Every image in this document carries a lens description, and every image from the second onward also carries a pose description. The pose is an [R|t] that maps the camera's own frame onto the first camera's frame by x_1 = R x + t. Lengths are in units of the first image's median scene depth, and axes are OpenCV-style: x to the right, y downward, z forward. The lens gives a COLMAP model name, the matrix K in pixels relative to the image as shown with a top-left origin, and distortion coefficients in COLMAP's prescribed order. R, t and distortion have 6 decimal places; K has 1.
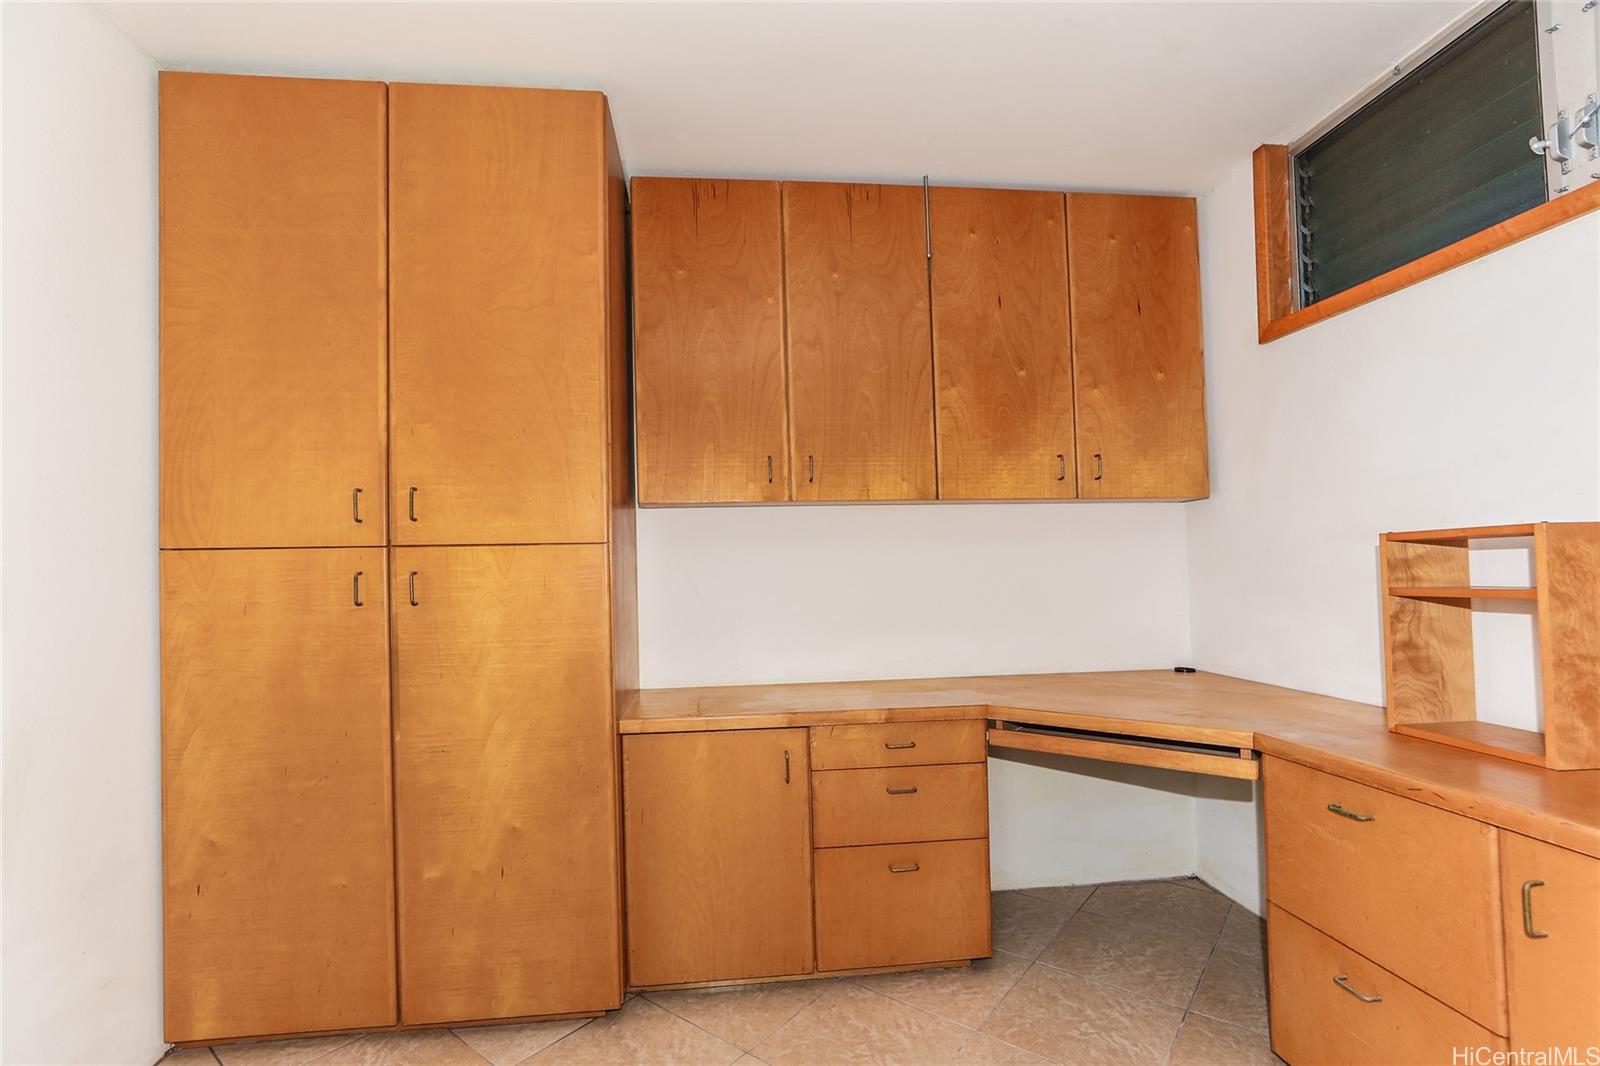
lens RADIAL K [[733.8, 0, 808.3], [0, 733.8, 546.4], [0, 0, 1]] dist [-0.027305, 0.013742]
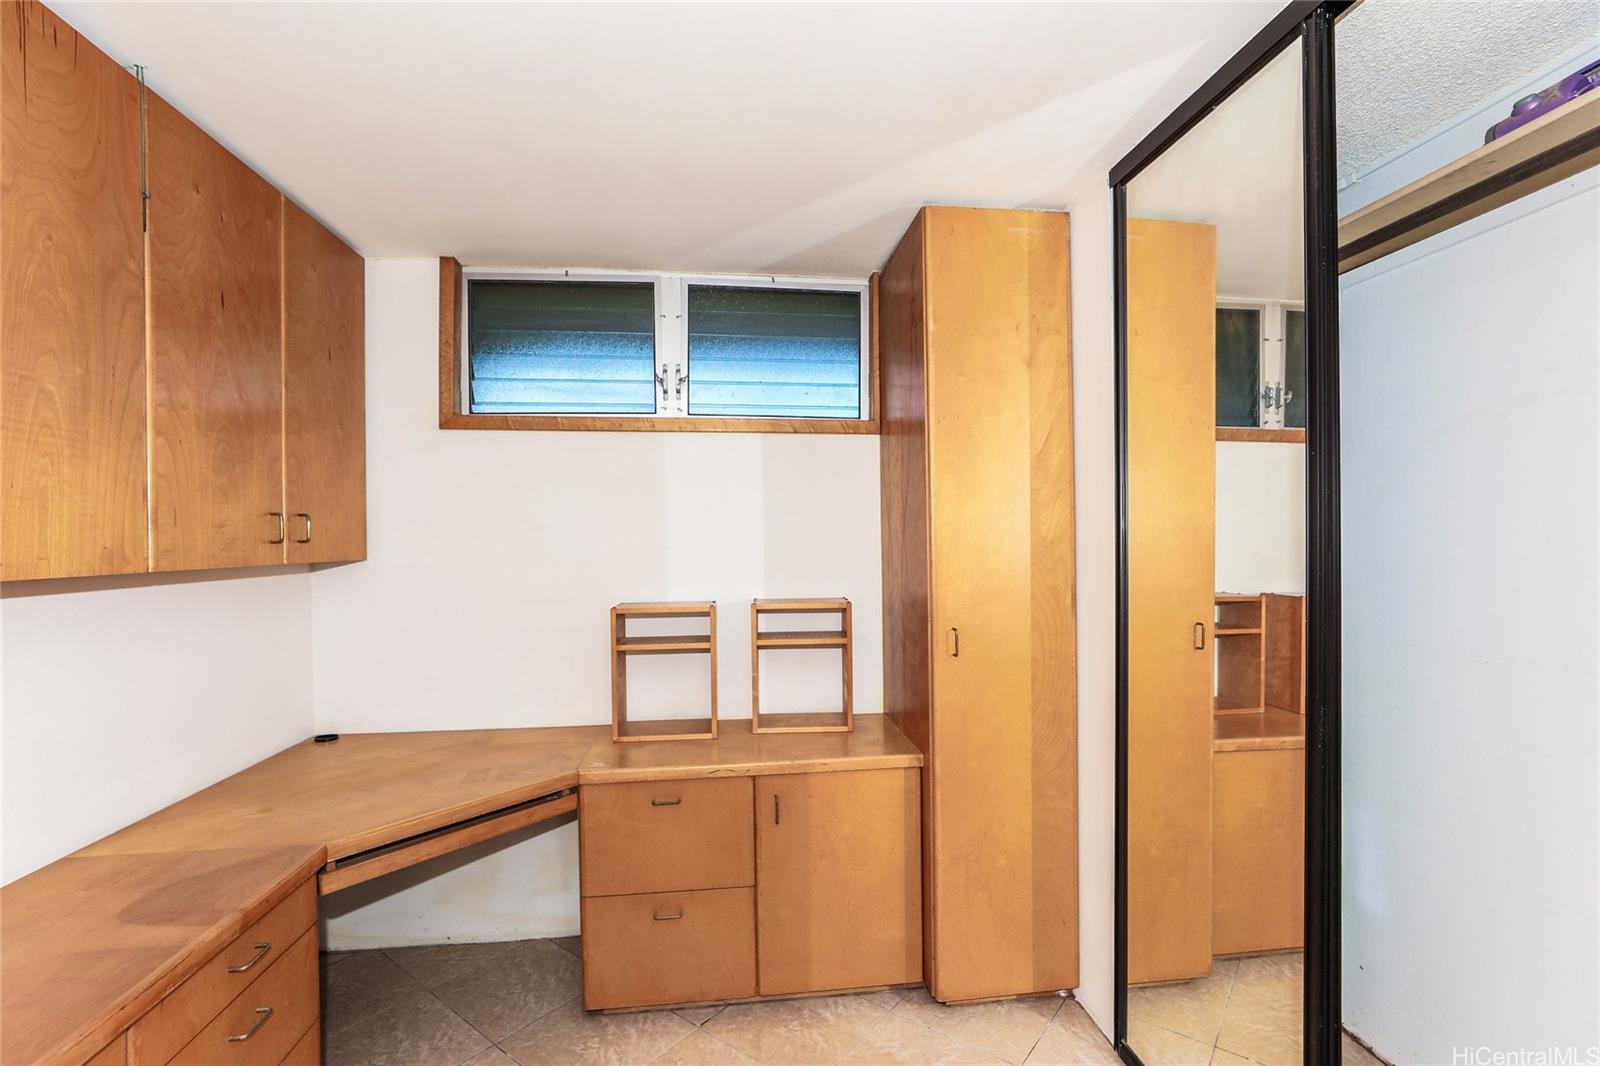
lens RADIAL K [[691.8, 0, 800.0], [0, 691.8, 533.0], [0, 0, 1]] dist [-0.020487, 0.000347]
pose [[0.014463, 0.032572, 0.999365, -0.417026], [-0.019466, 0.999289, -0.032288, -0.091566], [-0.999706, -0.018987, 0.015087, 0.410533]]
